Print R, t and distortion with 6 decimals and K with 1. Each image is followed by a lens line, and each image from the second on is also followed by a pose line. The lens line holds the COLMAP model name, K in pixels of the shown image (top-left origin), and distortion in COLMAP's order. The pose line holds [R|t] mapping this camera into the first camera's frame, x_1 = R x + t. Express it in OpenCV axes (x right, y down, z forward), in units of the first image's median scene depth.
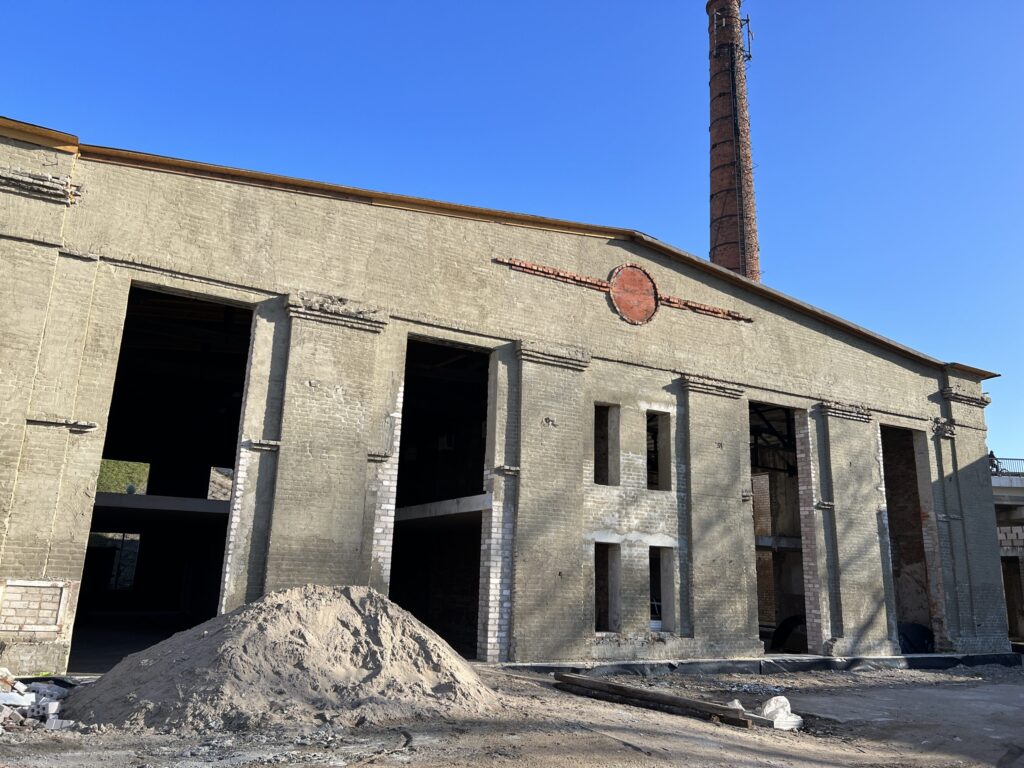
lens RADIAL K [[759.9, 0, 512.0], [0, 759.9, 384.0], [0, 0, 1]] dist [0.054812, -0.058901]
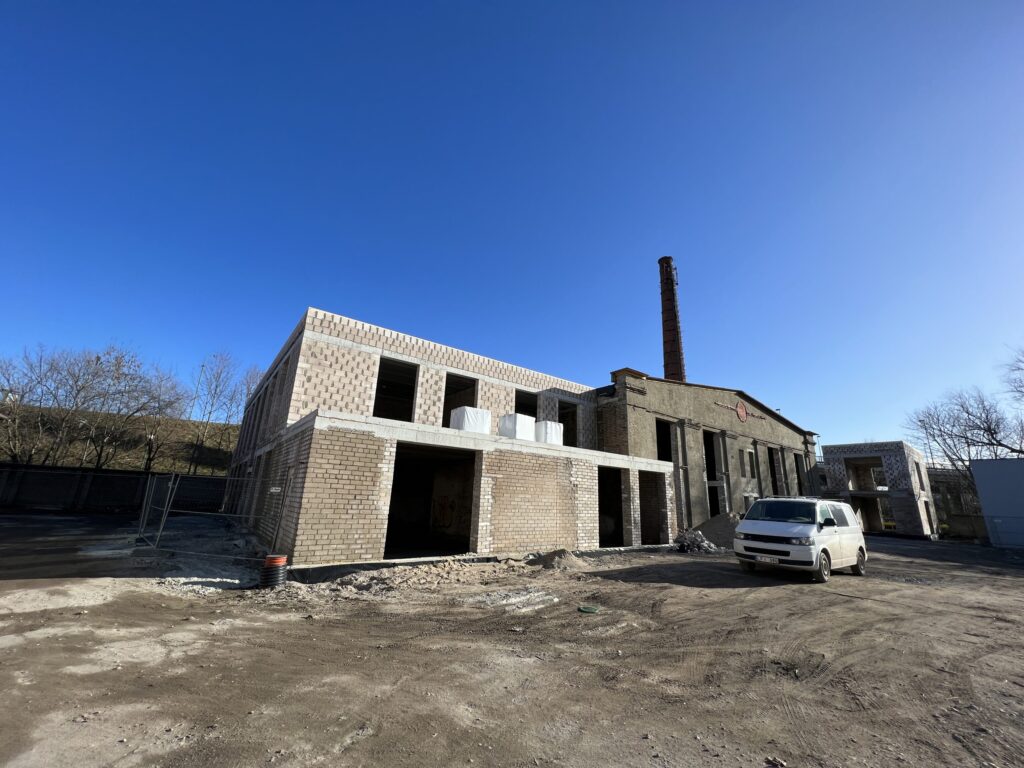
lens RADIAL K [[404.0, 0, 515.3], [0, 404.0, 384.4], [0, 0, 1]] dist [-0.001519, 0.000040]
pose [[0.988334, 0.045321, 0.145402, -0.972518], [-0.041283, 0.998677, -0.030673, -0.142906], [-0.146599, 0.024312, 0.988897, -0.450368]]
